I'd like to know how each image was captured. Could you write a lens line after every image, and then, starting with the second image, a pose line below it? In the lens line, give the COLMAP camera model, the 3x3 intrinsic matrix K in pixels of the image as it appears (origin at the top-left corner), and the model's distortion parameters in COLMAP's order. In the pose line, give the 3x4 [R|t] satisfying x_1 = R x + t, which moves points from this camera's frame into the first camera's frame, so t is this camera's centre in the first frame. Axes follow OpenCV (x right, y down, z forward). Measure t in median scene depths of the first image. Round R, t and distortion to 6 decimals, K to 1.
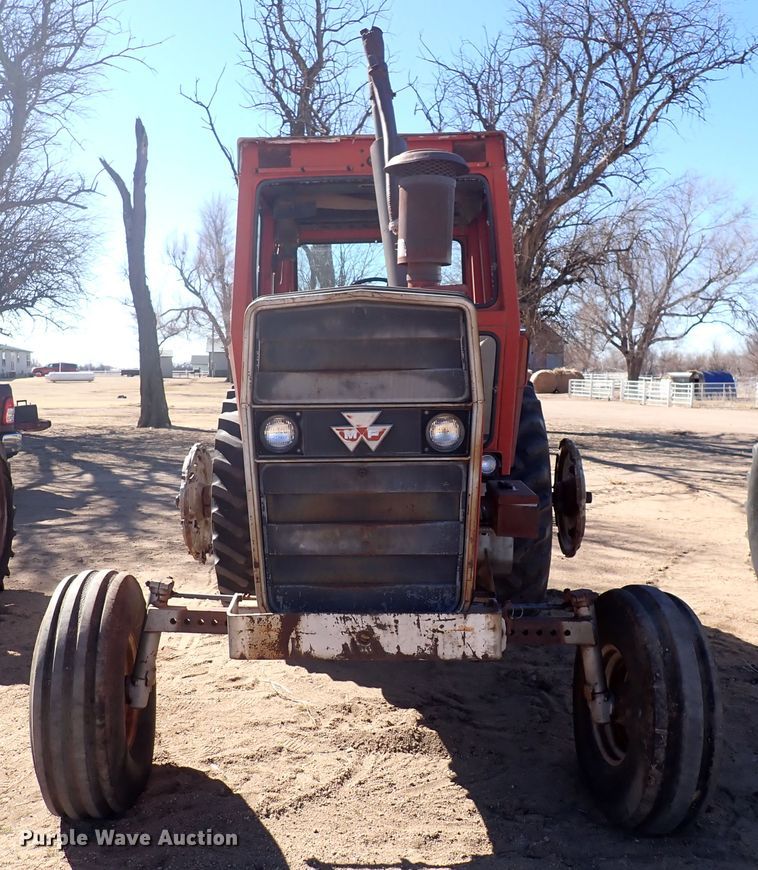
lens RADIAL K [[860.8, 0, 361.3], [0, 860.8, 441.3], [0, 0, 1]] dist [0.000672, 0.000000]
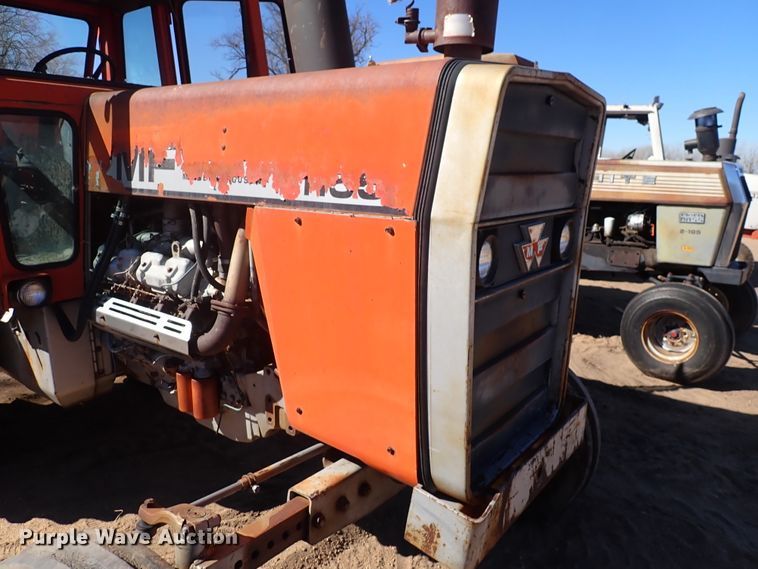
lens RADIAL K [[560.2, 0, 374.0], [0, 560.2, 290.9], [0, 0, 1]] dist [0.006410, -0.009931]
pose [[0.579754, -0.162122, 0.798500, -0.520007], [0.041764, 0.984630, 0.169589, -0.066652], [-0.813721, -0.064971, 0.577614, 0.777862]]
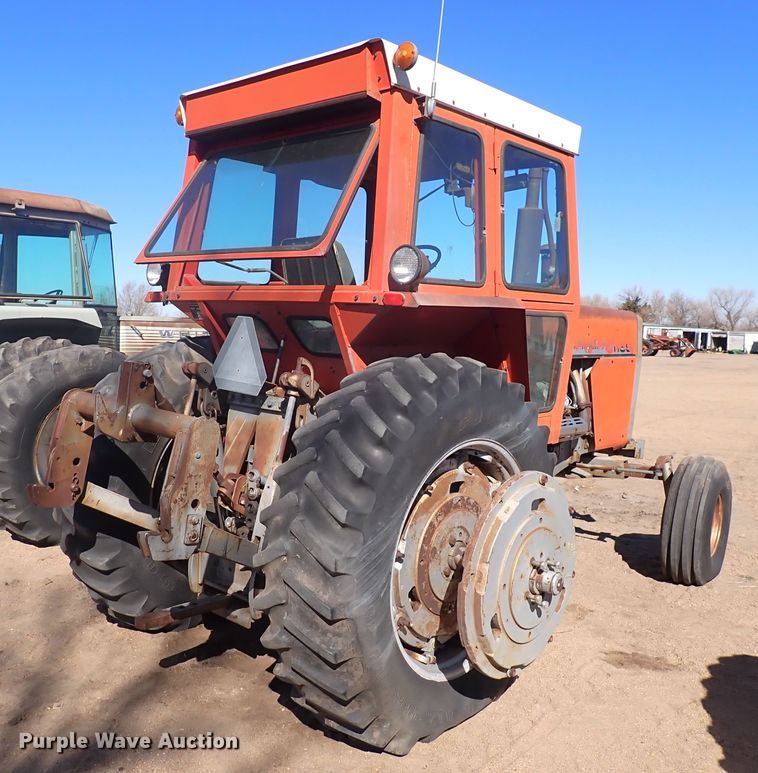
lens RADIAL K [[765.3, 0, 368.1], [0, 765.3, 393.8], [0, 0, 1]] dist [-0.000791, 0.000000]
pose [[-0.771347, -0.071817, 0.632349, -0.893463], [0.024966, 0.989433, 0.142825, -0.260252], [-0.635924, 0.125955, -0.761404, 3.060752]]
